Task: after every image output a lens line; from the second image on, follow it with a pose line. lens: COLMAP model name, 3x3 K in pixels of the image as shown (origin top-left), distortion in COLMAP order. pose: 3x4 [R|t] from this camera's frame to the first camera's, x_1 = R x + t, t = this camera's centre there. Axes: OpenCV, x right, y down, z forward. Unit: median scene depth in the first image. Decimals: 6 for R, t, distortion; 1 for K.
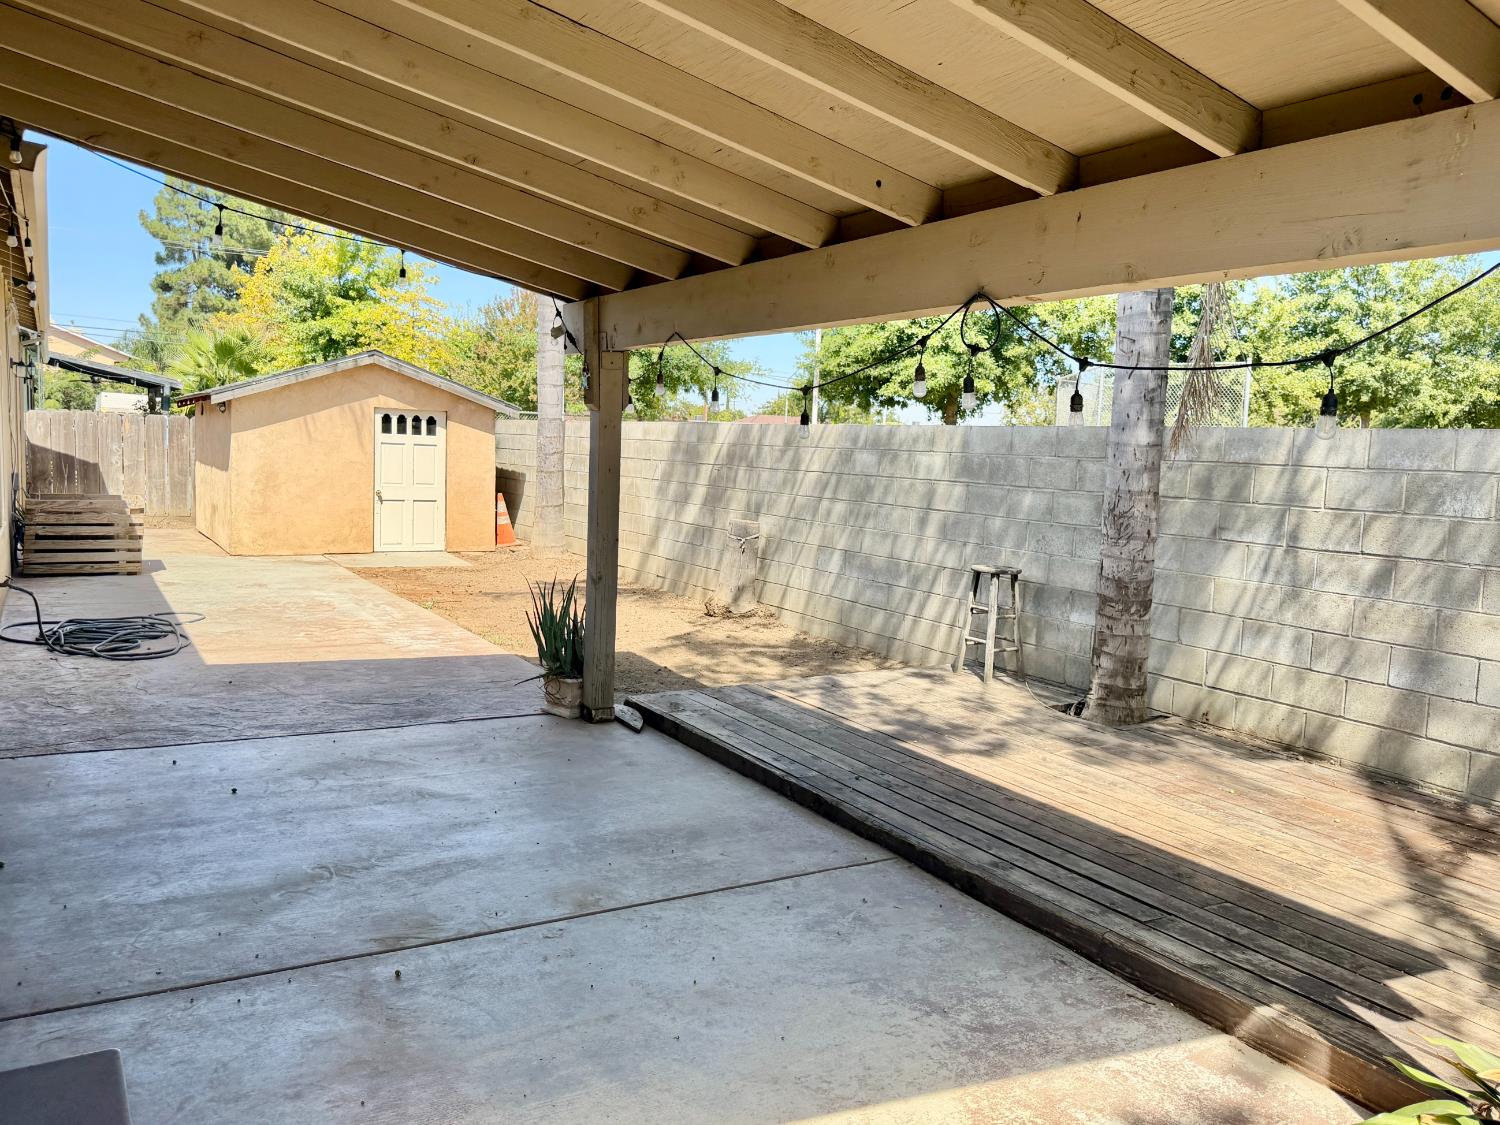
lens RADIAL K [[1052.8, 0, 697.5], [0, 1052.8, 534.8], [0, 0, 1]] dist [0.051780, -0.067827]
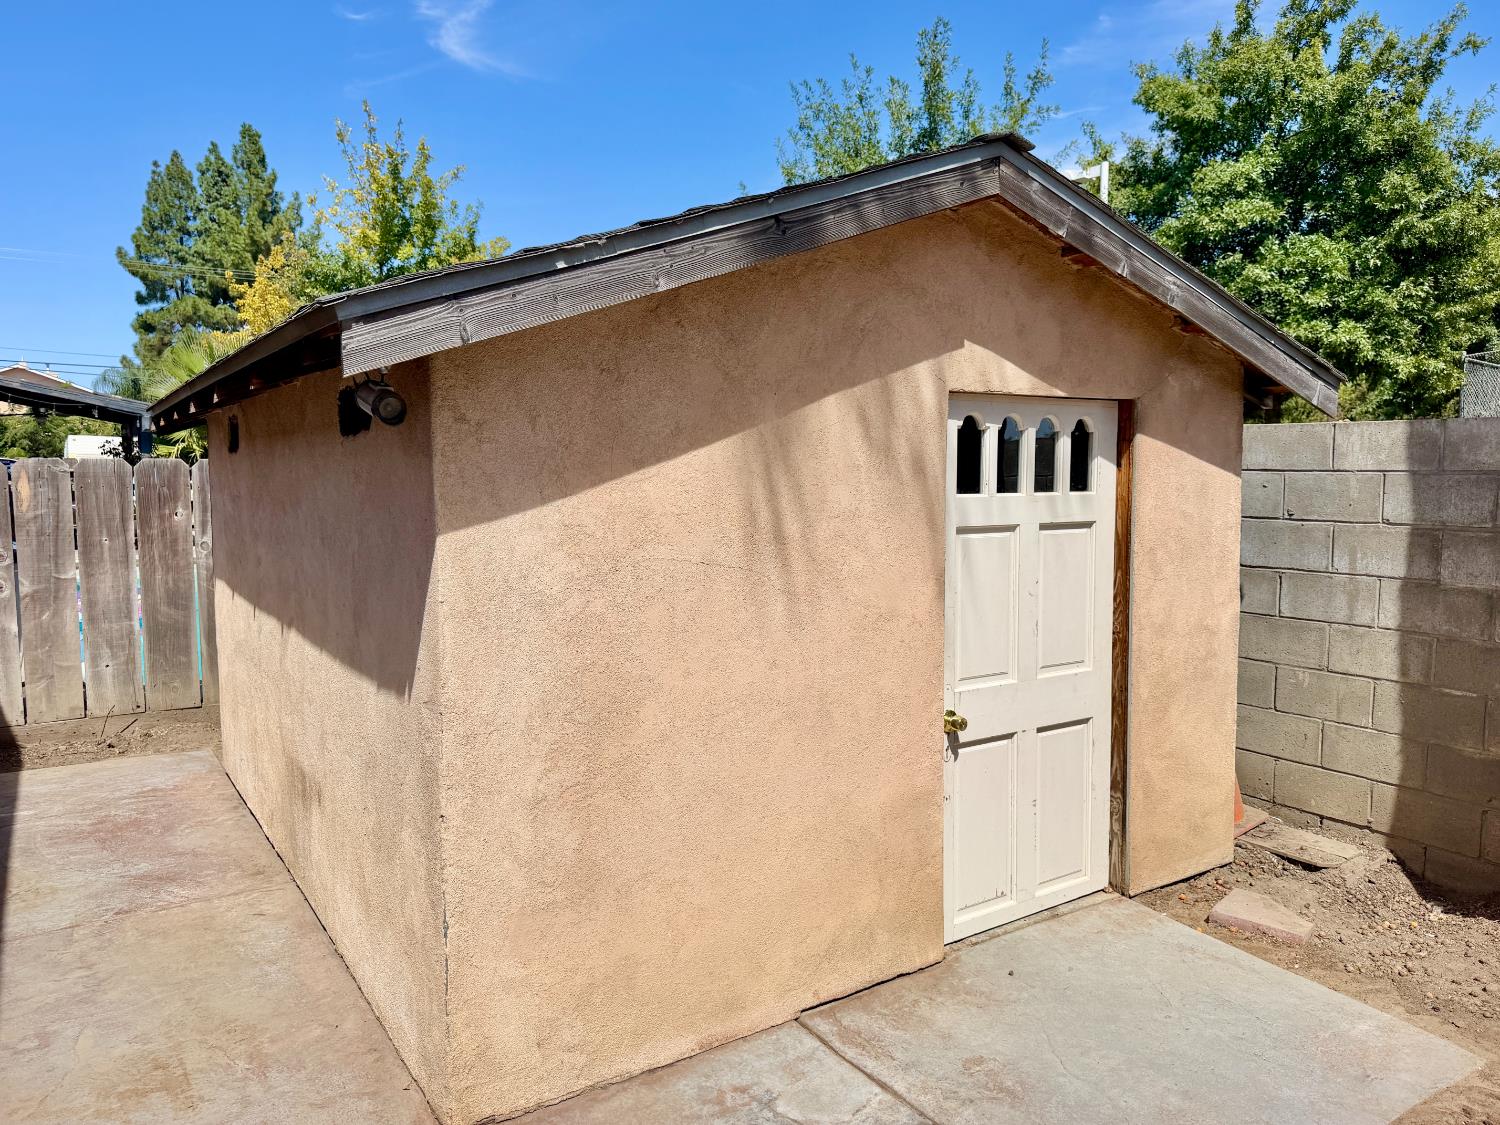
lens RADIAL K [[1052.8, 0, 751.5], [0, 1052.8, 562.0], [0, 0, 1]] dist [0.051780, -0.067827]
pose [[0.998198, -0.039857, 0.044856, -0.079538], [0.039793, 0.999205, 0.002308, -0.018070], [-0.044912, -0.000518, 0.998991, 0.163858]]
